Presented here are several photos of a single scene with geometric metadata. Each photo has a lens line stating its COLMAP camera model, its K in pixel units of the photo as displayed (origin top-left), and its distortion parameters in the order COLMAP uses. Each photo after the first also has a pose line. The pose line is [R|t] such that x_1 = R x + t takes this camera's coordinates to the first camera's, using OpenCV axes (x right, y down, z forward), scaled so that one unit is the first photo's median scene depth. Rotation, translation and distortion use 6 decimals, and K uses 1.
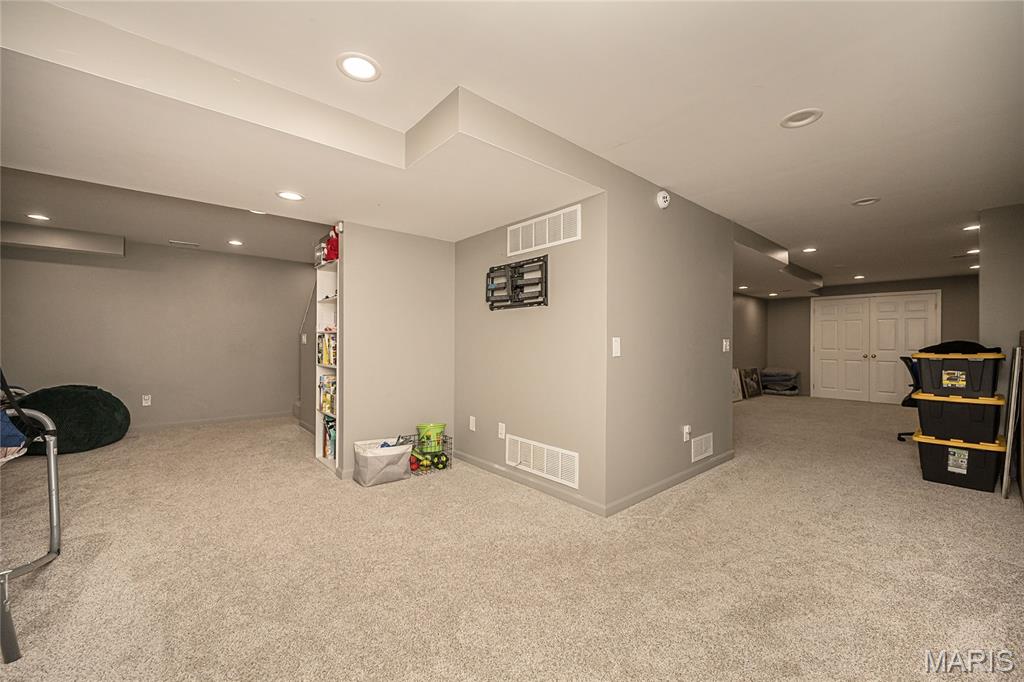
lens RADIAL K [[409.6, 0, 514.6], [0, 409.6, 341.3], [0, 0, 1]] dist [0.000358, -0.001439]
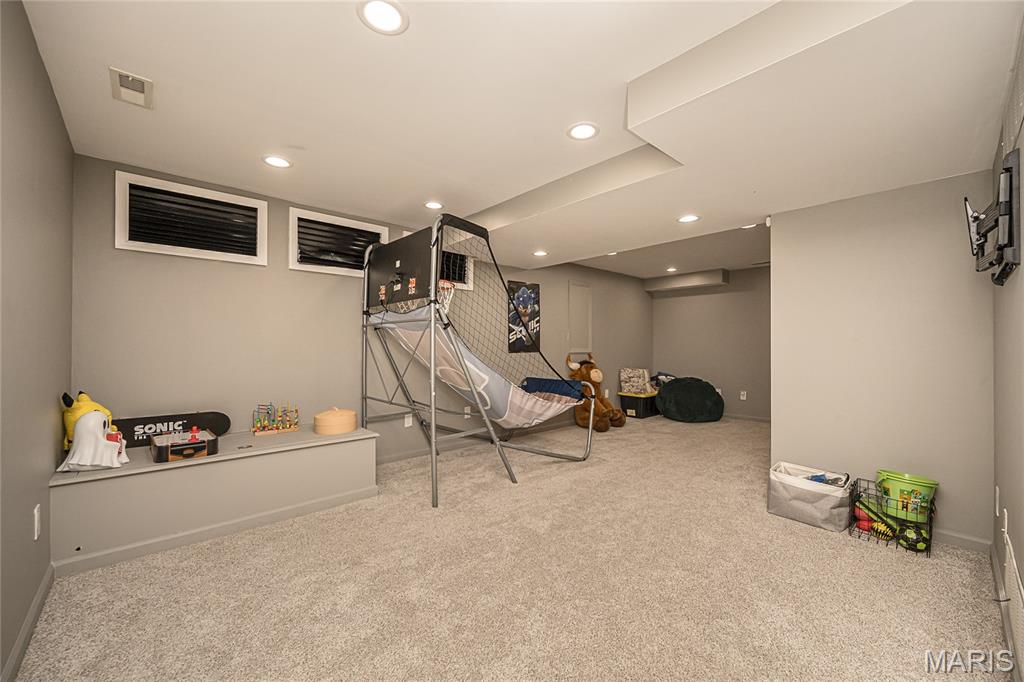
lens RADIAL K [[409.6, 0, 508.3], [0, 409.6, 340.0], [0, 0, 1]] dist [0.000358, -0.001439]
pose [[-0.001577, -0.020869, -0.999781, 0.489415], [-0.000817, 0.999782, -0.020868, 0.005160], [0.999998, 0.000784, -0.001593, 0.416899]]
